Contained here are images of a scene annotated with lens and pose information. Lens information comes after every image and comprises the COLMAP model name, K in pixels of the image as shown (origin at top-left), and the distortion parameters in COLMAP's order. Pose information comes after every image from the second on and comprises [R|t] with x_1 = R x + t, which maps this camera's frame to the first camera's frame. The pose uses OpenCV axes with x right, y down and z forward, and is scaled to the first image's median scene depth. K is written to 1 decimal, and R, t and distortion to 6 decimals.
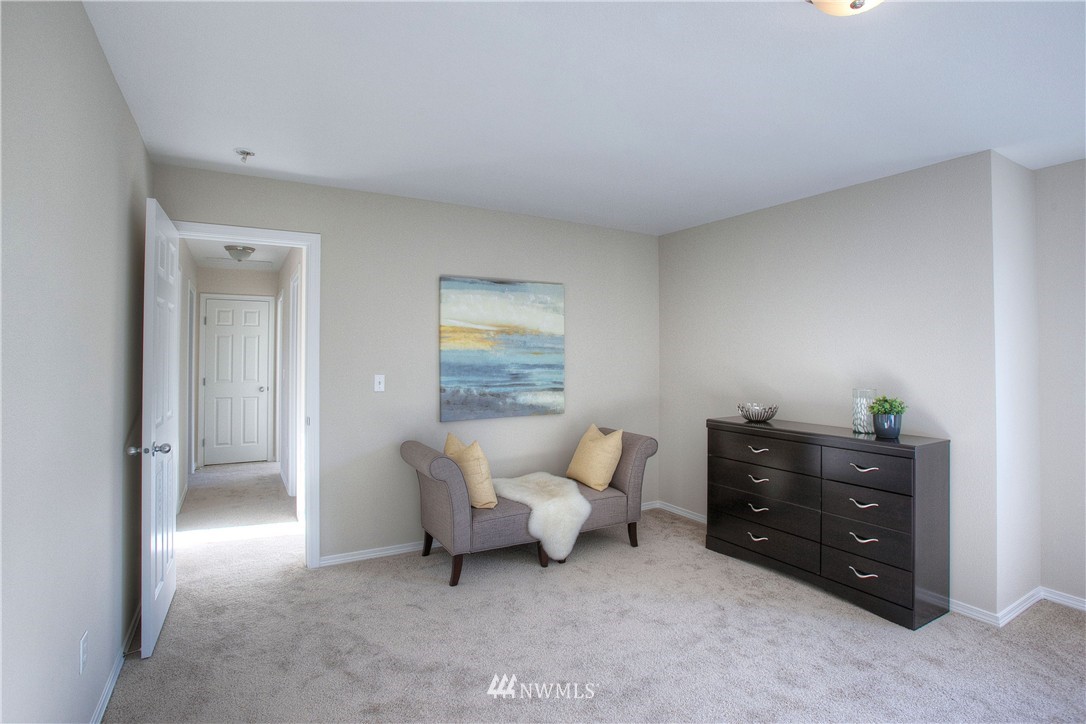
lens RADIAL K [[497.3, 0, 540.3], [0, 497.3, 360.2], [0, 0, 1]] dist [-0.076689, 0.033009]
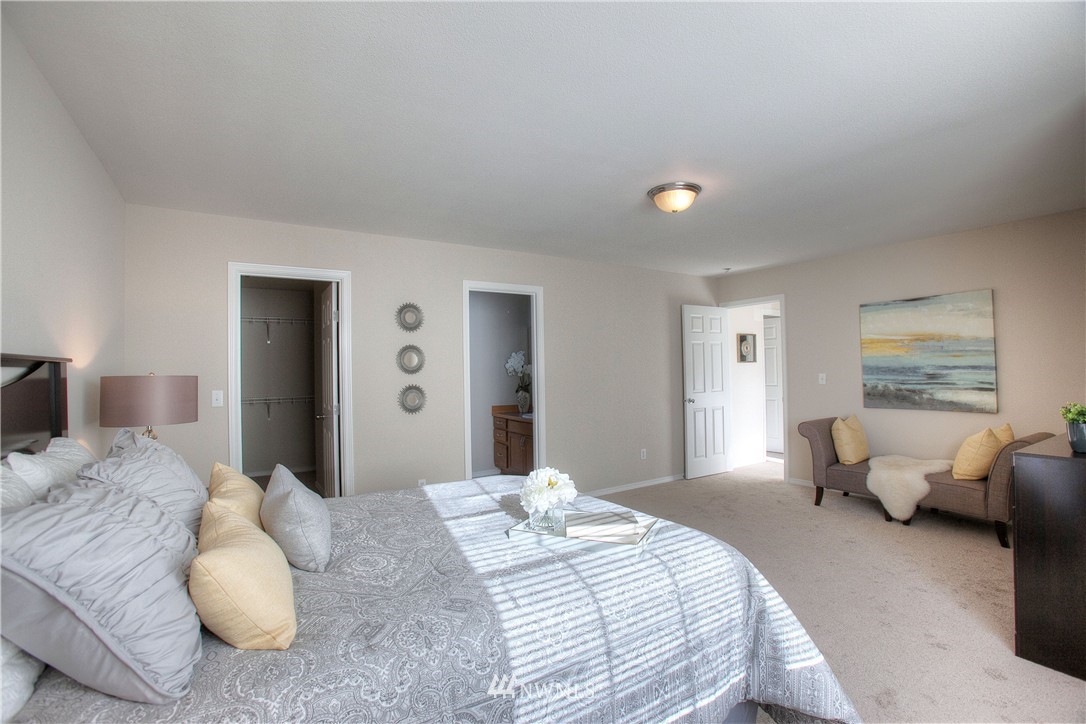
lens RADIAL K [[483.6, 0, 543.0], [0, 483.6, 362.0], [0, 0, 1]] dist [-0.059241, 0.029305]
pose [[0.076311, -0.017838, -0.996924, 1.010747], [0.015217, 0.999744, -0.016723, 0.003550], [0.996968, -0.013894, 0.076563, -0.011045]]
